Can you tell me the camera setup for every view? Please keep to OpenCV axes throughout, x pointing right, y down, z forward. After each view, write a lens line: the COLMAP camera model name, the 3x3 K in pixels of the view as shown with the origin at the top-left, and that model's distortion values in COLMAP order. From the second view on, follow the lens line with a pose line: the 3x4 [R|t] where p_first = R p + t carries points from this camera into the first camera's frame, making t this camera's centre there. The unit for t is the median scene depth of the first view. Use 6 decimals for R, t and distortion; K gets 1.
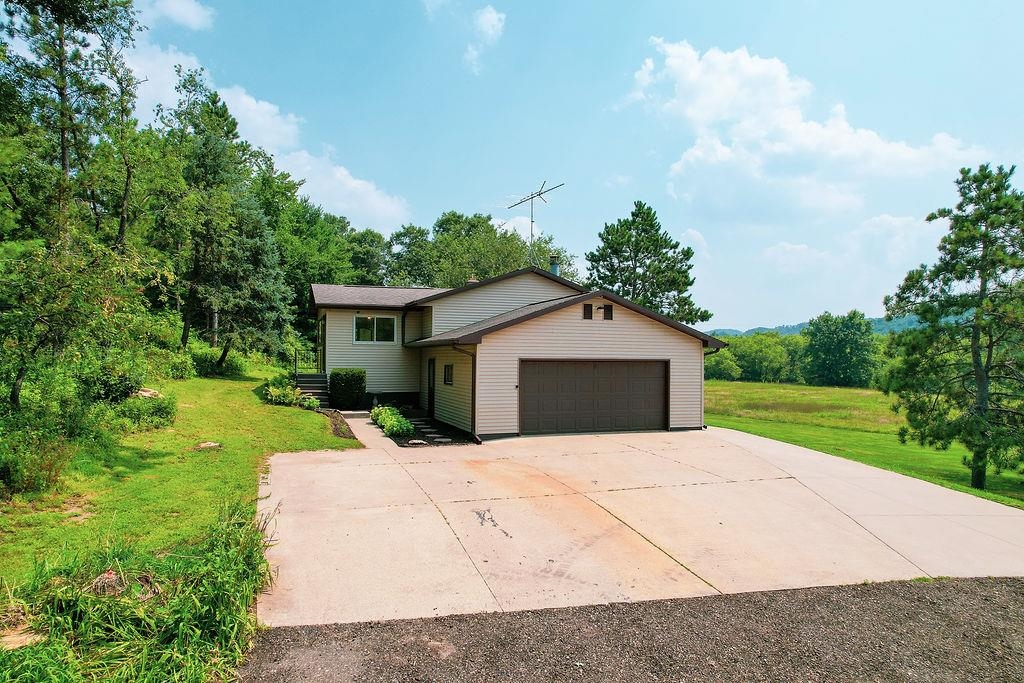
lens RADIAL K [[655.4, 0, 512.0], [0, 655.4, 341.5], [0, 0, 1]] dist [-0.071364, 0.000390]
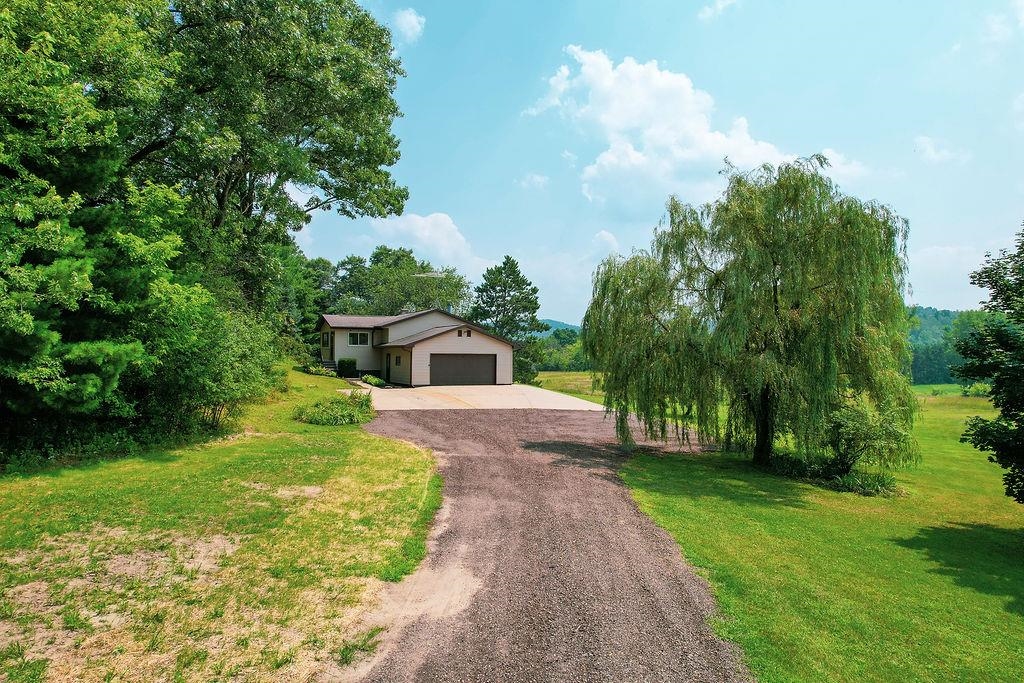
lens RADIAL K [[655.4, 0, 512.0], [0, 655.4, 341.5], [0, 0, 1]] dist [-0.071364, 0.000390]
pose [[0.992061, 0.003605, 0.125706, 0.005015], [-0.004193, 0.999981, 0.004413, -0.012149], [-0.125687, -0.004905, 0.992058, -0.602282]]
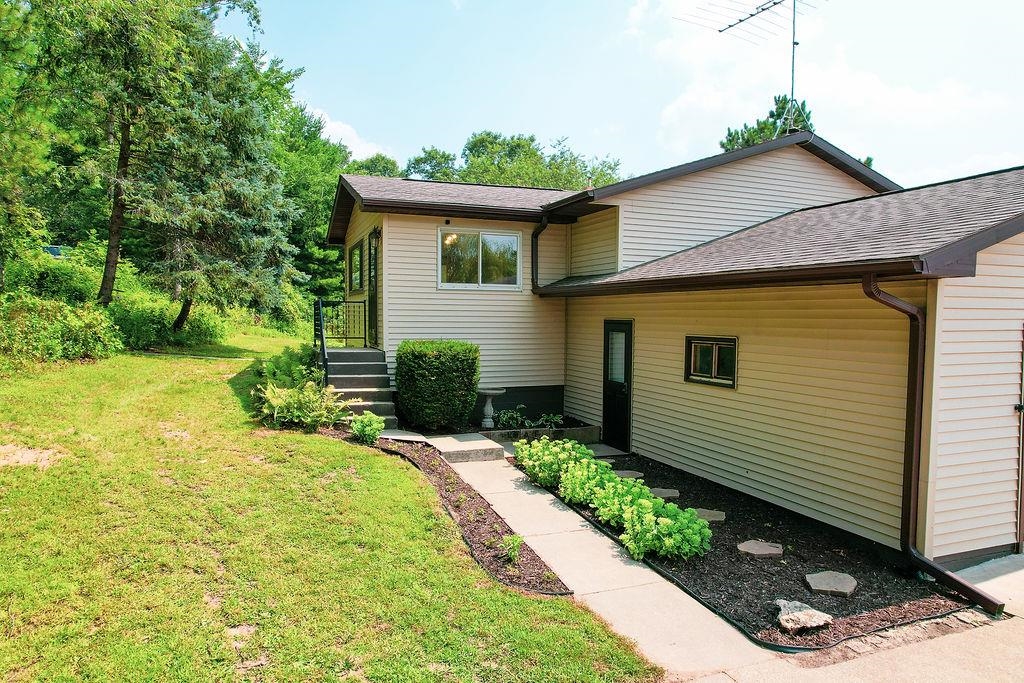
lens RADIAL K [[664.5, 0, 512.0], [0, 664.5, 341.5], [0, 0, 1]] dist [-0.057692, 0.000826]
pose [[0.999917, 0.002791, 0.012588, -0.108013], [-0.003614, 0.997824, 0.065829, 0.005674], [-0.012377, -0.065869, 0.997752, 0.282040]]
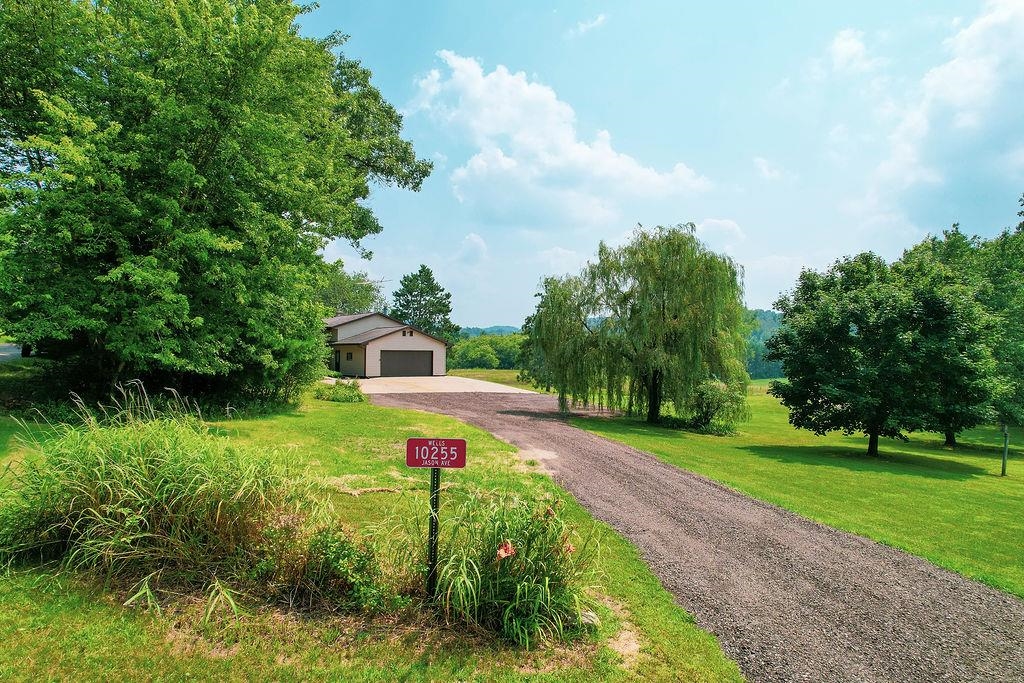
lens RADIAL K [[655.4, 0, 512.0], [0, 655.4, 341.5], [0, 0, 1]] dist [-0.165877, -0.000338]
pose [[0.946621, 0.002103, 0.322341, -0.157878], [-0.004024, 0.999978, 0.005294, -0.012153], [-0.322323, -0.006309, 0.946609, -0.813540]]
